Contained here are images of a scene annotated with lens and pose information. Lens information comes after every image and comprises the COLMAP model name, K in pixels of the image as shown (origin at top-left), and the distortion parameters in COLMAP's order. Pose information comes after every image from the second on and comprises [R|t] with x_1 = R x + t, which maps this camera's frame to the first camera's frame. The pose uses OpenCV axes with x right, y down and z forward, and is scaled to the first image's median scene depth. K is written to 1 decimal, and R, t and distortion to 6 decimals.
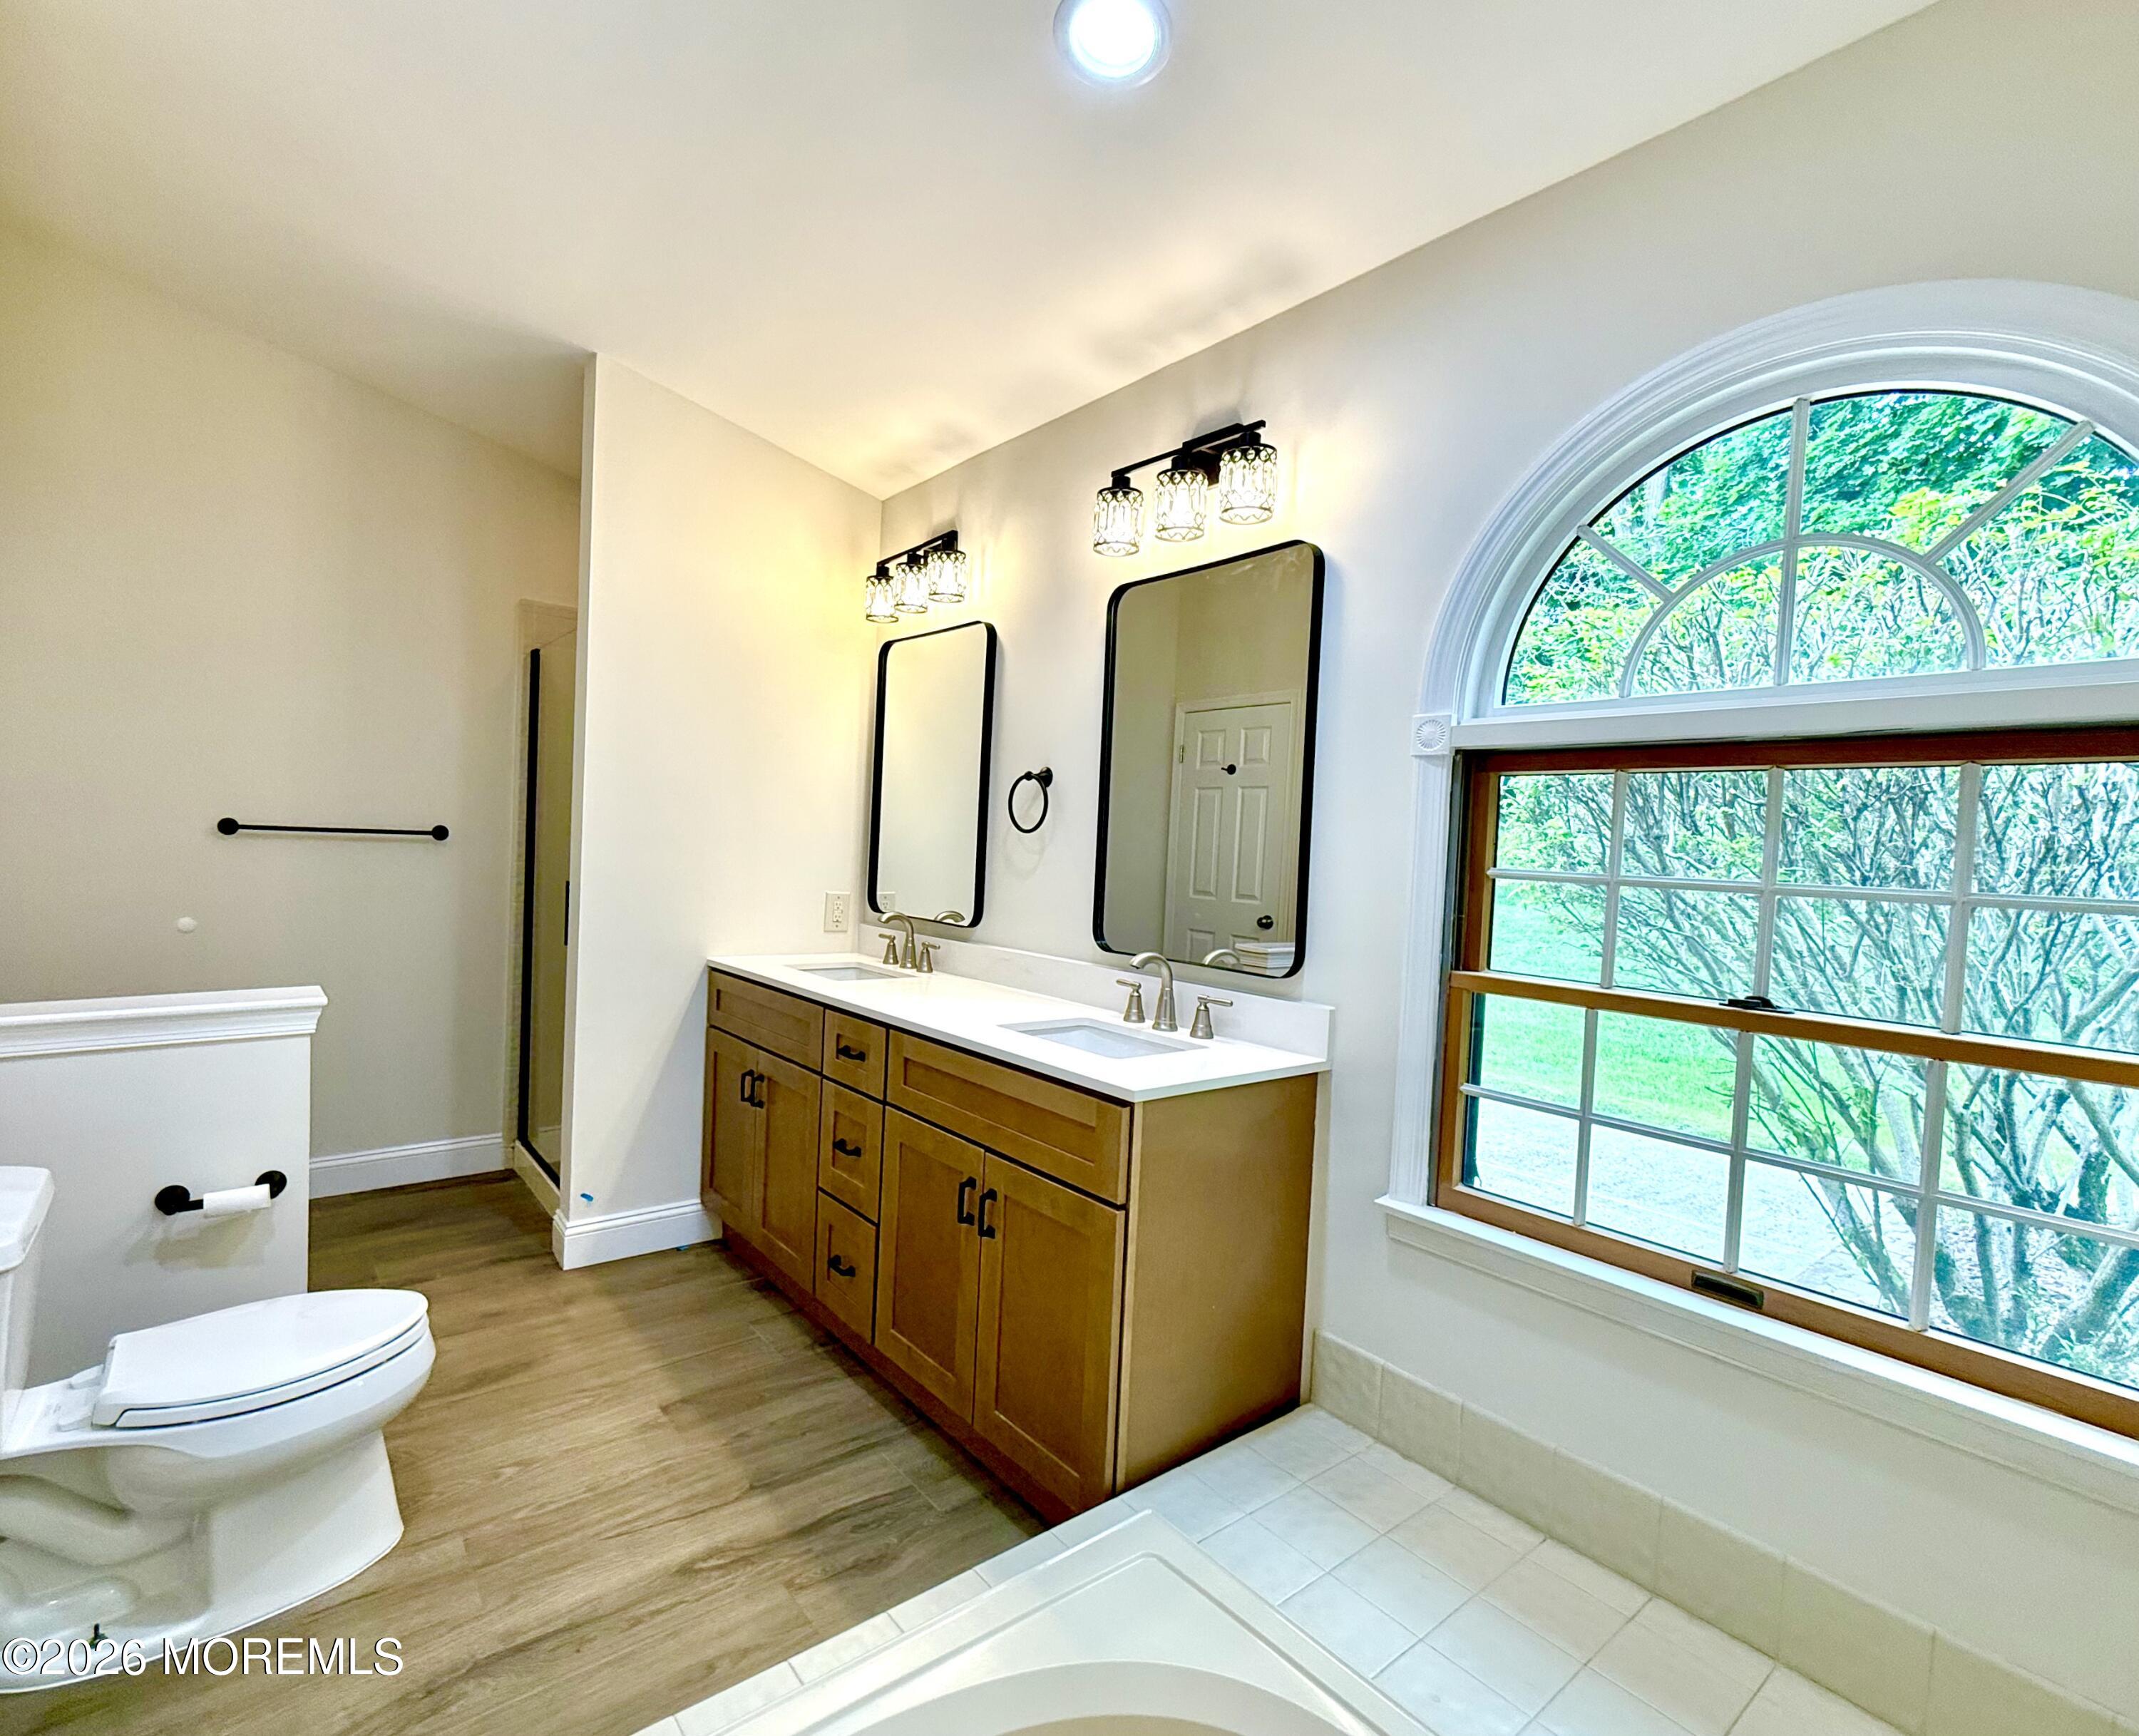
lens RADIAL K [[1027.0, 0, 1069.5], [0, 1027.0, 868.0], [0, 0, 1]] dist [0.001391, 0.000126]
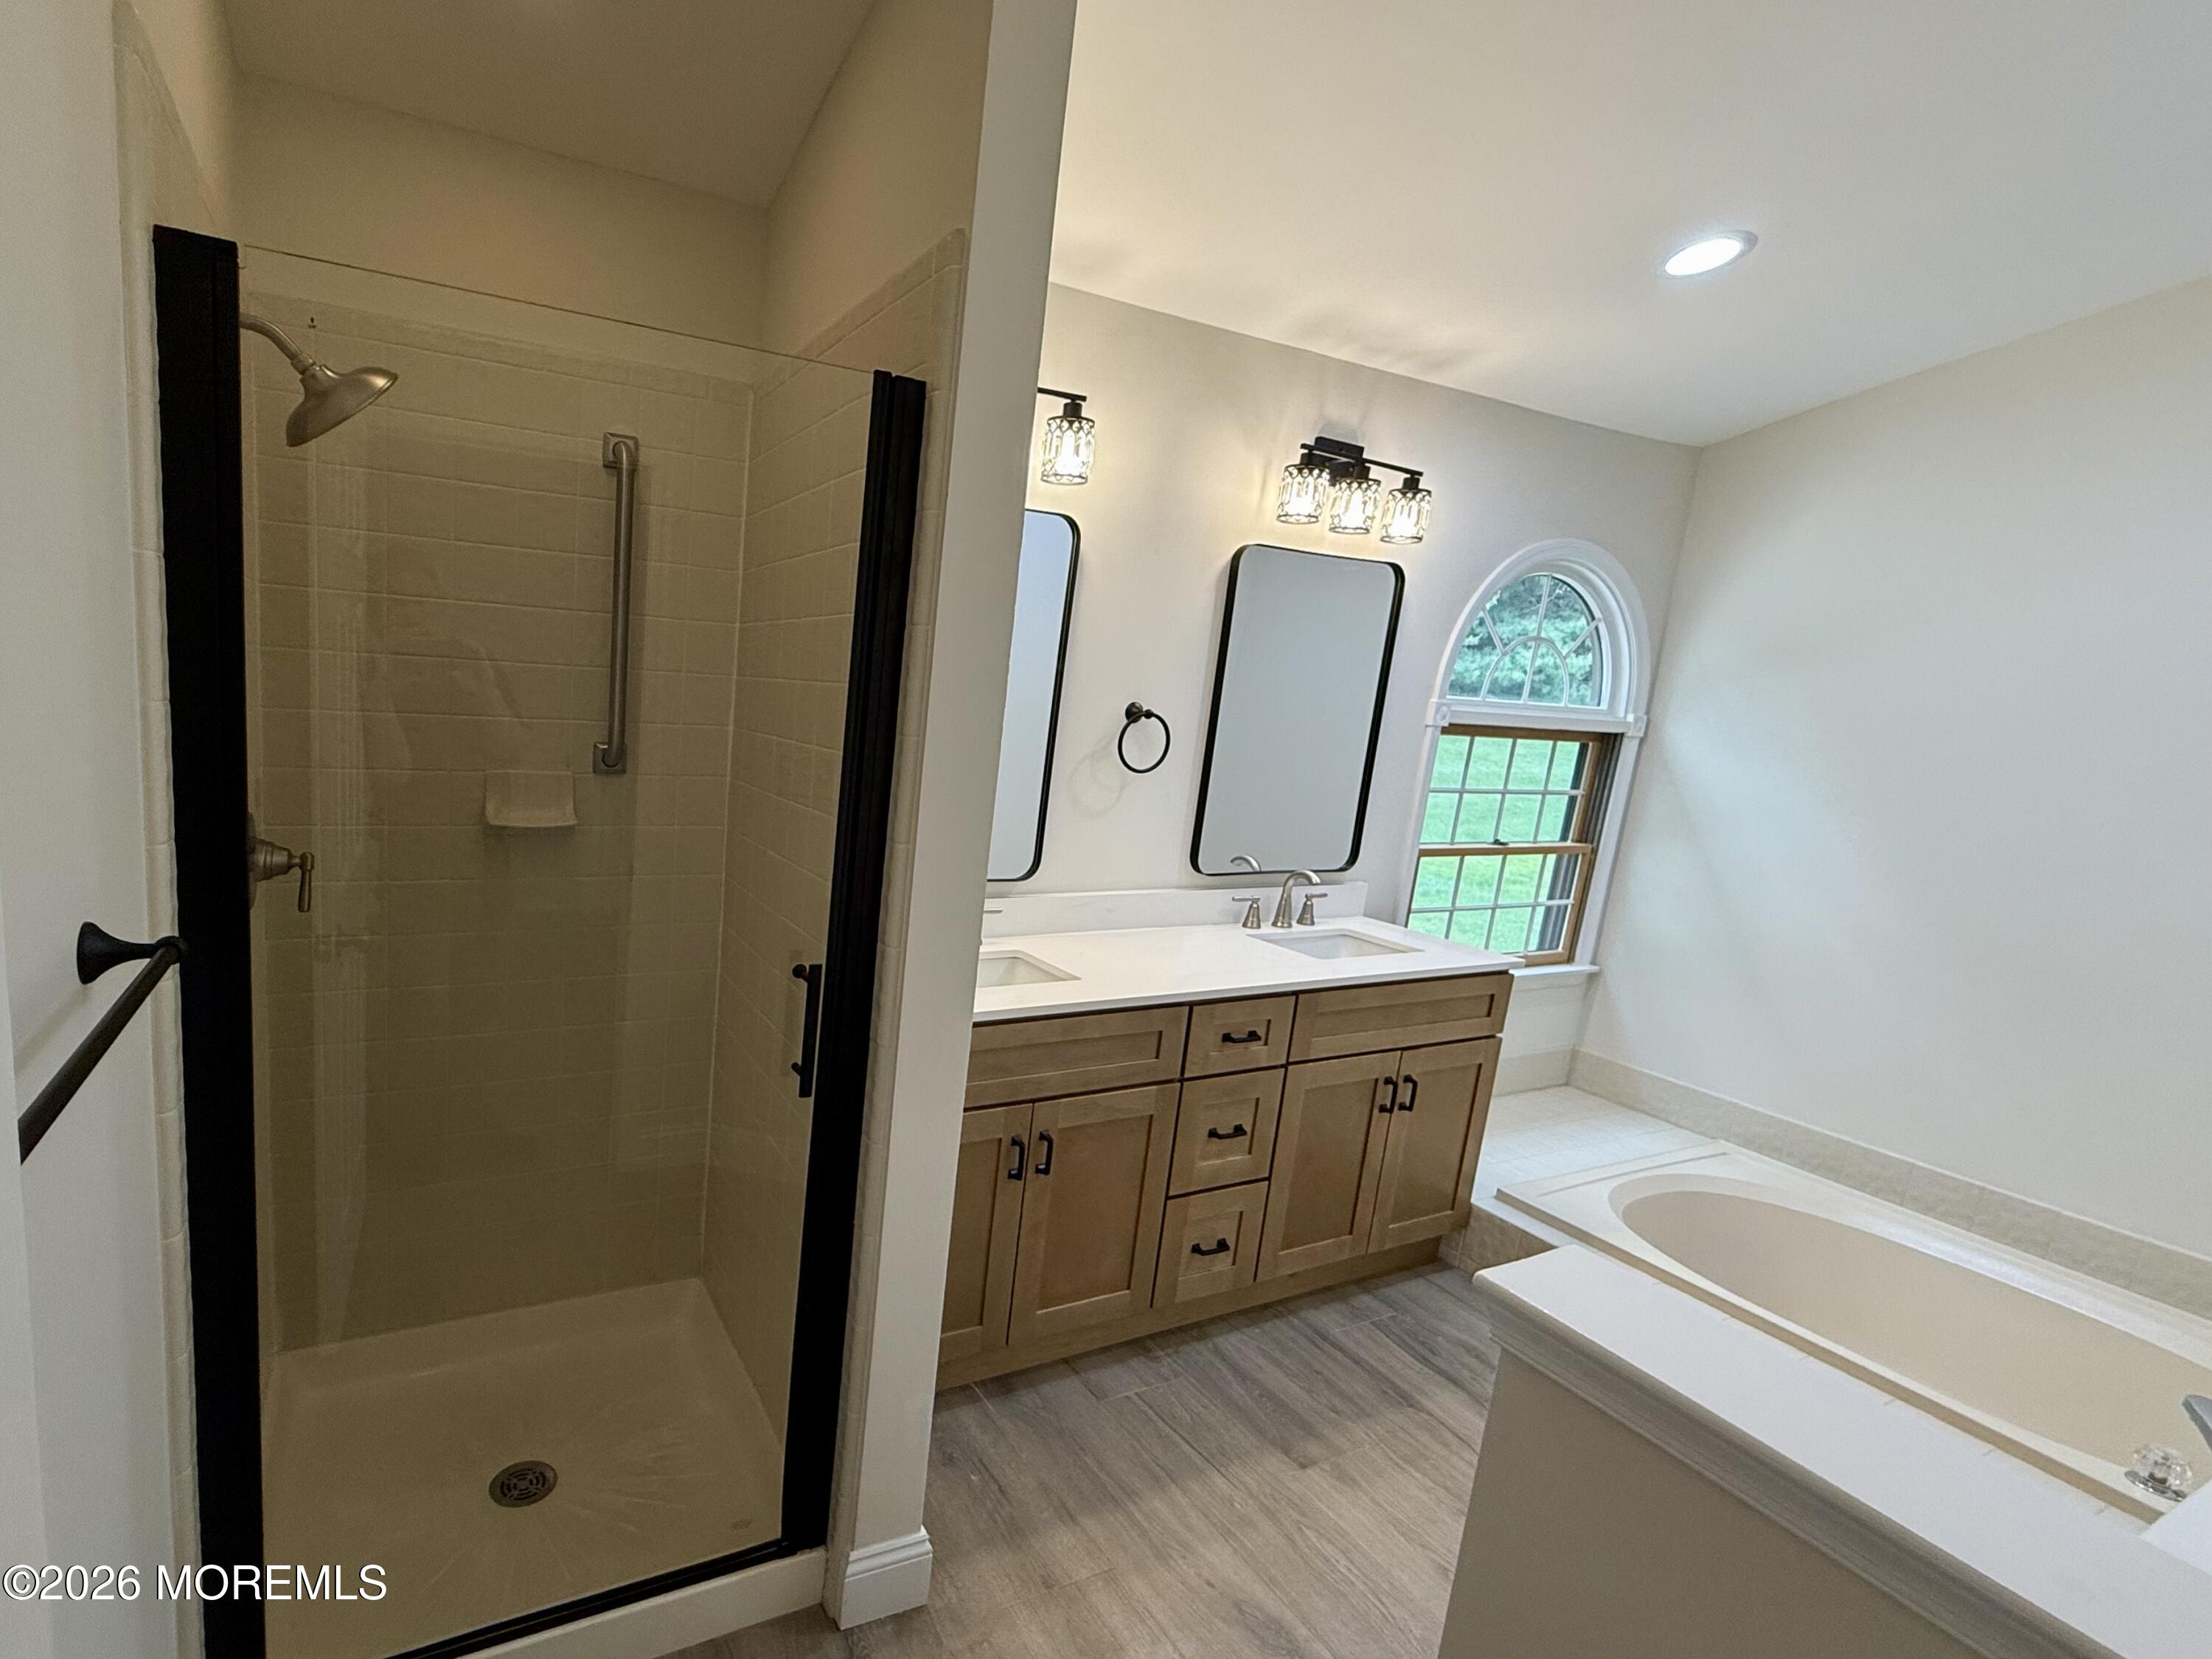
lens RADIAL K [[887.3, 0, 1104.7], [0, 887.3, 872.8], [0, 0, 1]] dist [-0.000611, -0.000040]
pose [[0.254598, -0.202607, 0.945585, -1.016137], [-0.021380, 0.976388, 0.214964, -0.145965], [-0.966811, -0.074946, 0.244255, 0.959201]]
